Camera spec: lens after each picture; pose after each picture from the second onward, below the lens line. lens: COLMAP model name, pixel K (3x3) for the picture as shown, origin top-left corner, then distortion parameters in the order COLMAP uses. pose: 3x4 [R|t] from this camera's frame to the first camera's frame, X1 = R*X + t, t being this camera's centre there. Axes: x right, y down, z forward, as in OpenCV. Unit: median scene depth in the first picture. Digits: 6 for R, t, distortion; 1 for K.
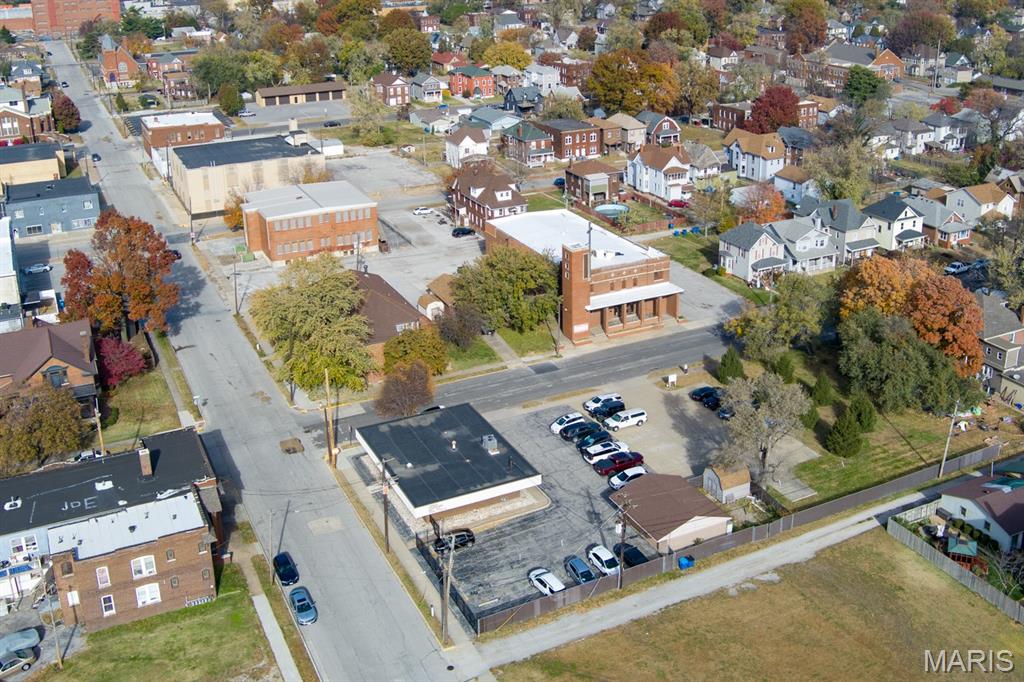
lens RADIAL K [[1030.8, 0, 555.5], [0, 1030.8, 341.8], [0, 0, 1]] dist [-0.017880, -0.029541]
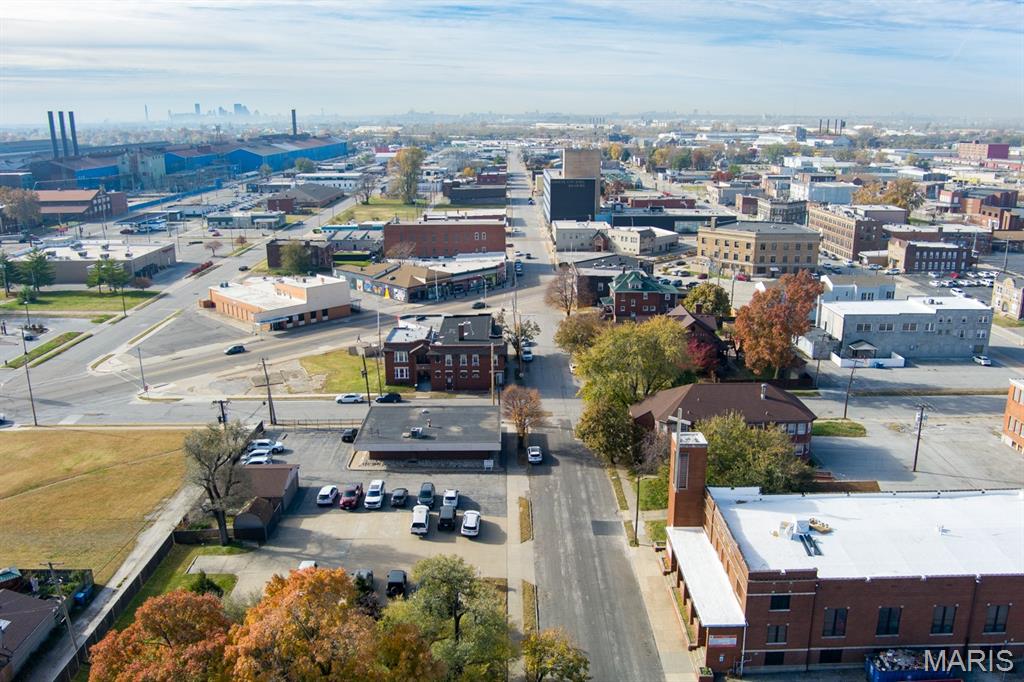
lens RADIAL K [[826.7, 0, 513.7], [0, 826.7, 337.4], [0, 0, 1]] dist [-0.078644, 0.039694]
pose [[-0.455771, 0.242702, -0.856370, 0.449115], [-0.340201, 0.841563, 0.419565, -0.289112], [0.822518, 0.482563, -0.300993, 0.871642]]
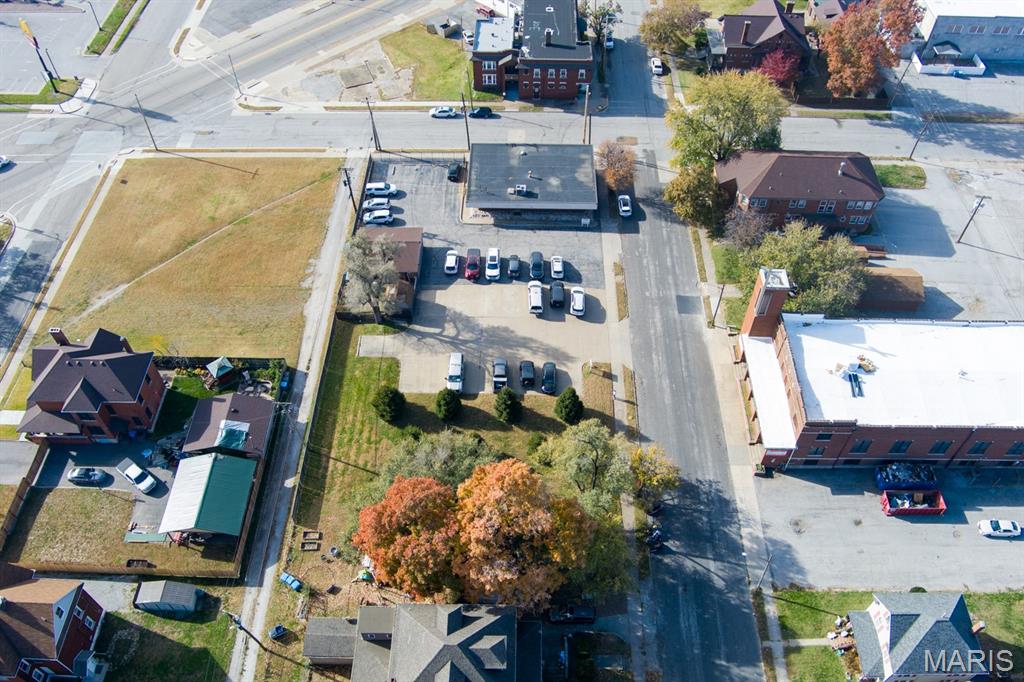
lens RADIAL K [[826.7, 0, 513.7], [0, 826.7, 337.4], [0, 0, 1]] dist [-0.078644, 0.039694]
pose [[-0.480996, 0.675388, -0.559012, 0.439027], [-0.339422, 0.444439, 0.829015, -0.460796], [0.808353, 0.588494, 0.015468, 0.713030]]
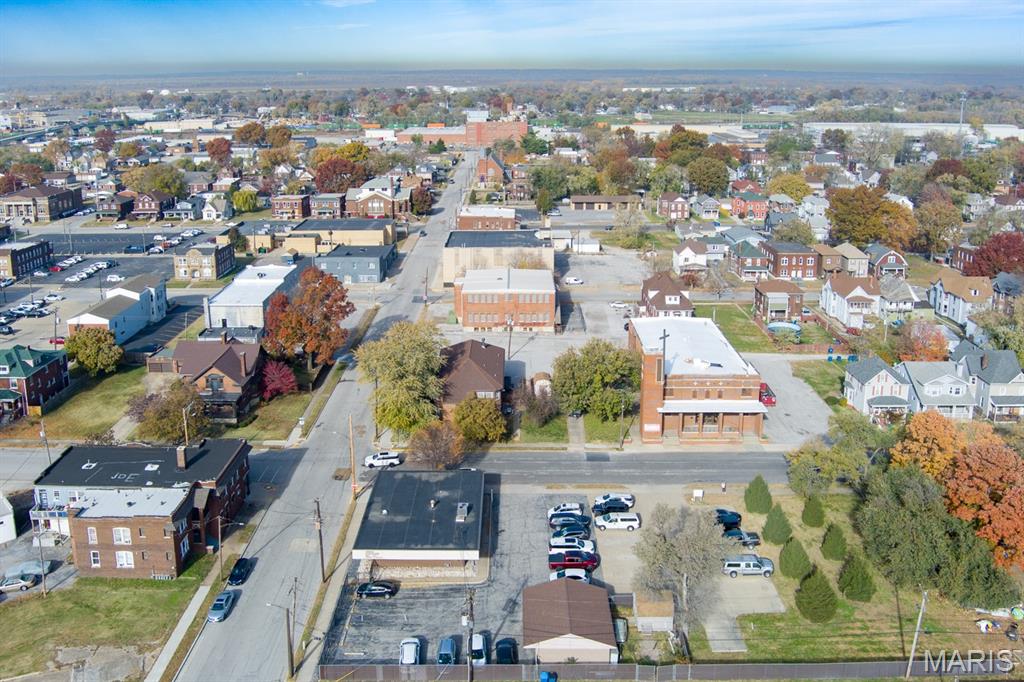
lens RADIAL K [[843.2, 0, 512.2], [0, 843.2, 317.8], [0, 0, 1]] dist [-0.055693, 0.044779]
pose [[0.885437, 0.140851, -0.442903, 0.226120], [-0.189270, 0.979648, -0.066837, -0.033404], [0.424475, 0.143008, 0.894075, 0.133318]]
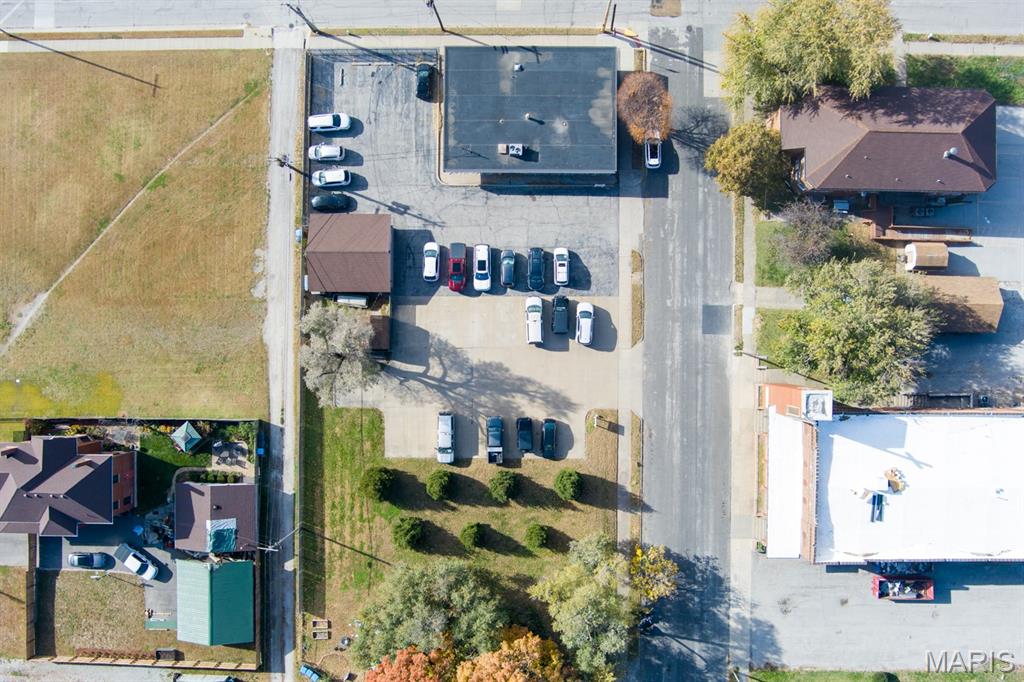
lens RADIAL K [[826.7, 0, 513.7], [0, 826.7, 337.4], [0, 0, 1]] dist [-0.078644, 0.039694]
pose [[-0.470377, 0.882432, 0.007695, 0.060542], [-0.331222, -0.184626, 0.925314, -0.444076], [0.817947, 0.432698, 0.379125, 0.506644]]
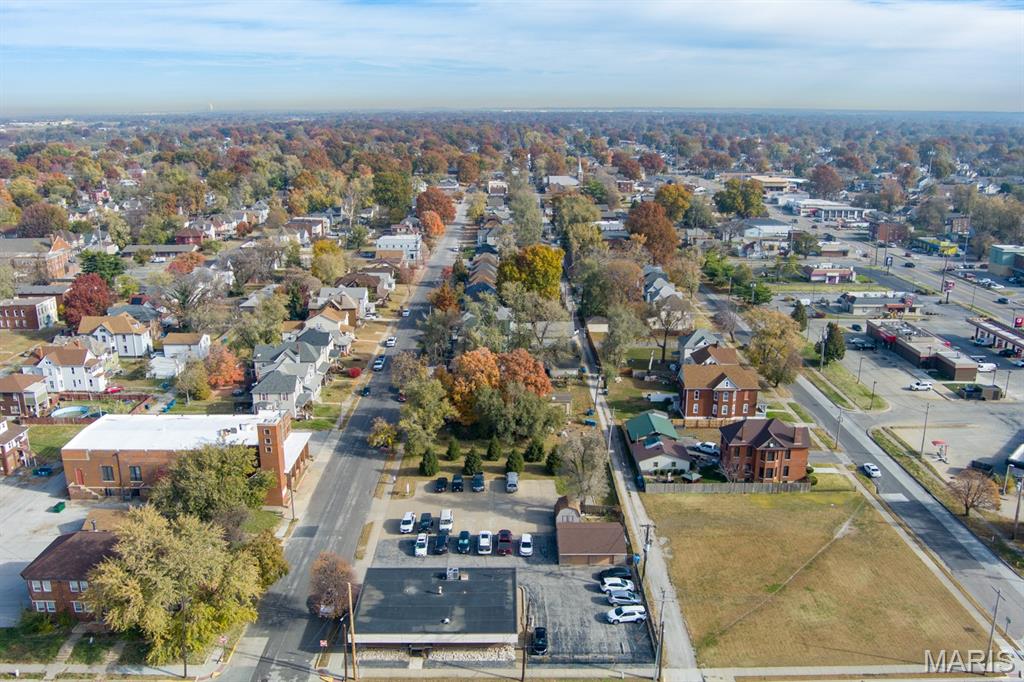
lens RADIAL K [[826.7, 0, 513.7], [0, 826.7, 337.4], [0, 0, 1]] dist [-0.078644, 0.039694]
pose [[0.456662, -0.232622, 0.858689, -0.496293], [0.344704, 0.936078, 0.070268, -0.124444], [-0.820146, 0.263905, 0.507657, 0.268563]]
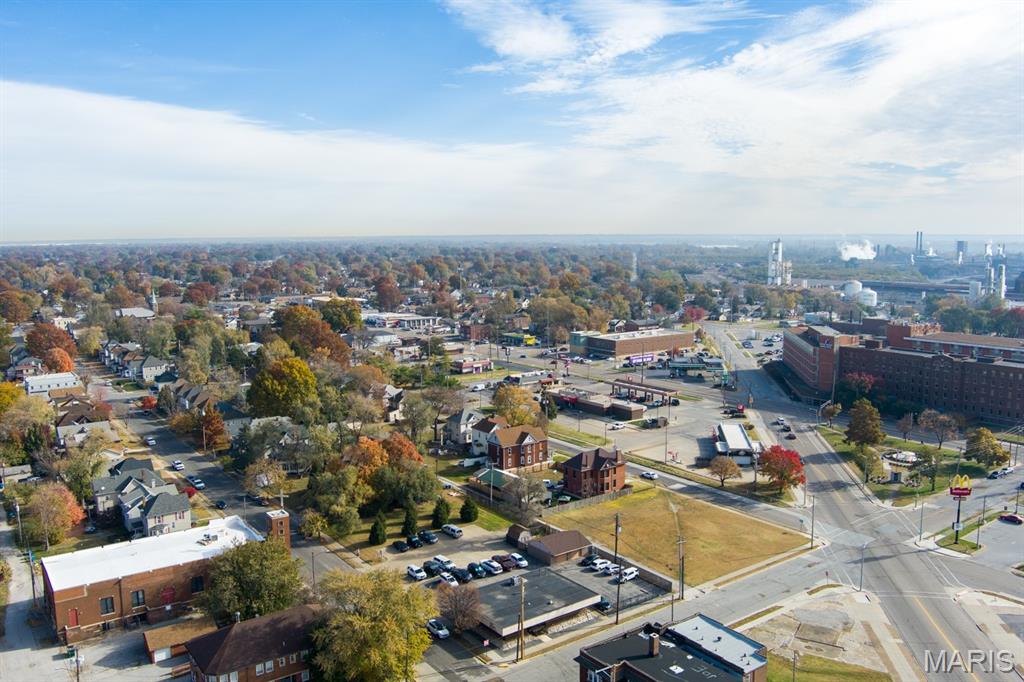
lens RADIAL K [[826.7, 0, 513.7], [0, 826.7, 337.4], [0, 0, 1]] dist [-0.078644, 0.039694]
pose [[-0.150153, -0.112995, 0.982184, -0.784944], [0.393836, 0.904386, 0.164253, -0.275000], [-0.906833, 0.411483, -0.091295, 0.632658]]
